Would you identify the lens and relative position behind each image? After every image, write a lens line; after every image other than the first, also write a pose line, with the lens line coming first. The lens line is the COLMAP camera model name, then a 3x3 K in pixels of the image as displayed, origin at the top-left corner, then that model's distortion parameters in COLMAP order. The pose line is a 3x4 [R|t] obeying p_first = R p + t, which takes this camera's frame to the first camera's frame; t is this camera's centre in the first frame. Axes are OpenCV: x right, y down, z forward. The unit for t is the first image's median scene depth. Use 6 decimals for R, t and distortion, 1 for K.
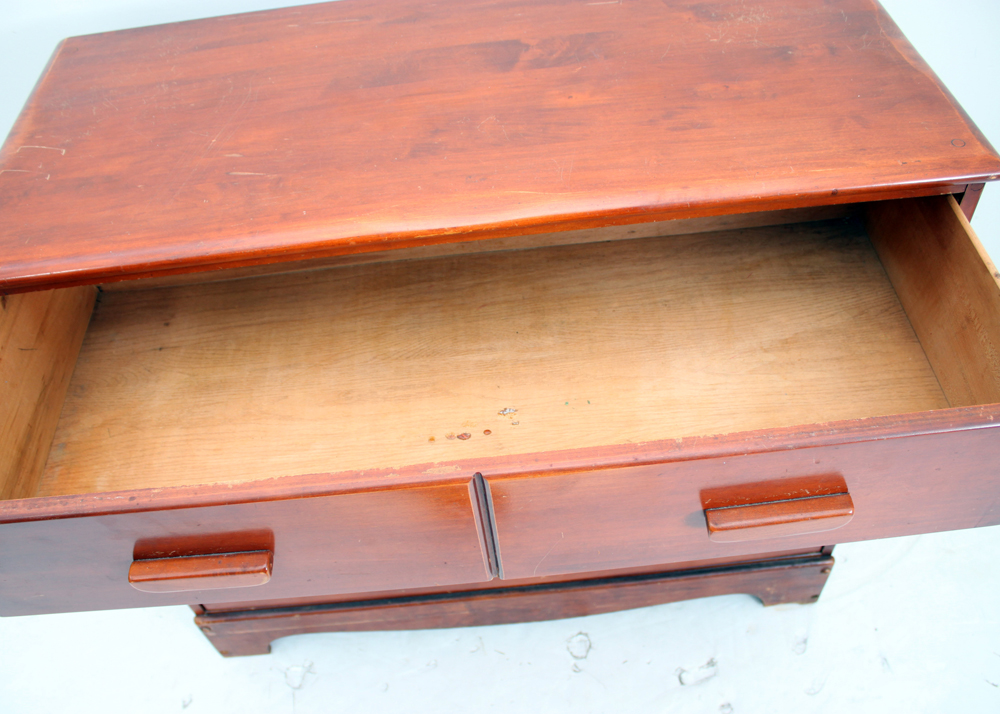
lens RADIAL K [[896.0, 0, 498.2], [0, 896.0, 361.3], [0, 0, 1]] dist [-0.135071, 0.081185]
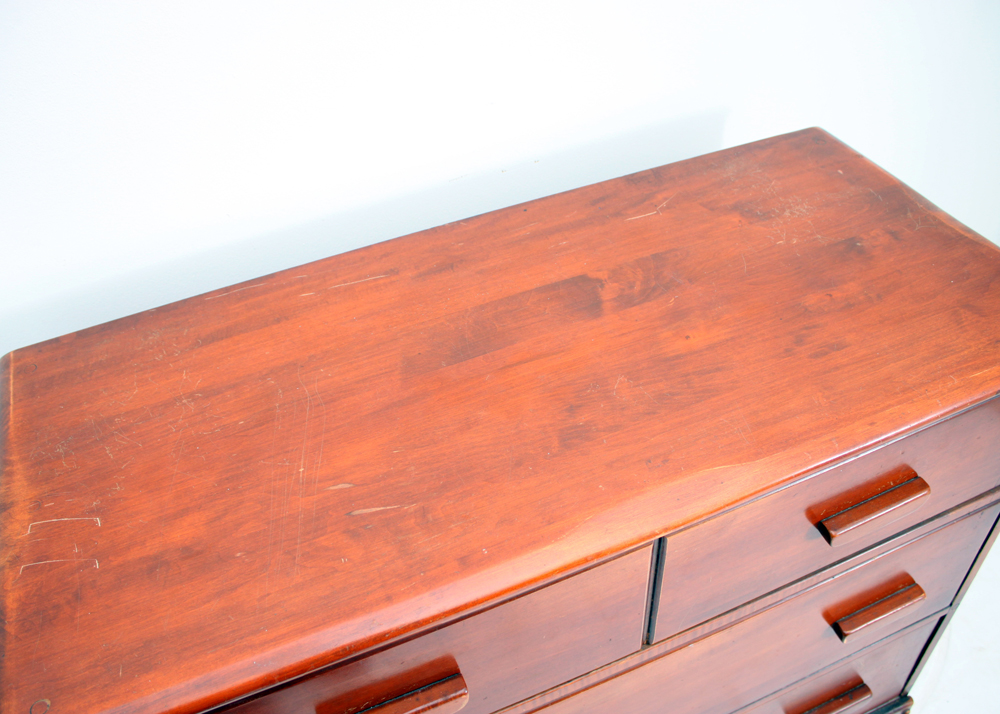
lens RADIAL K [[896.0, 0, 497.6], [0, 896.0, 358.8], [0, 0, 1]] dist [-0.135071, 0.081185]
pose [[0.946632, -0.195907, 0.255944, -0.350352], [0.227507, 0.968624, -0.100044, -0.232959], [-0.228315, 0.152934, 0.961501, 0.164450]]
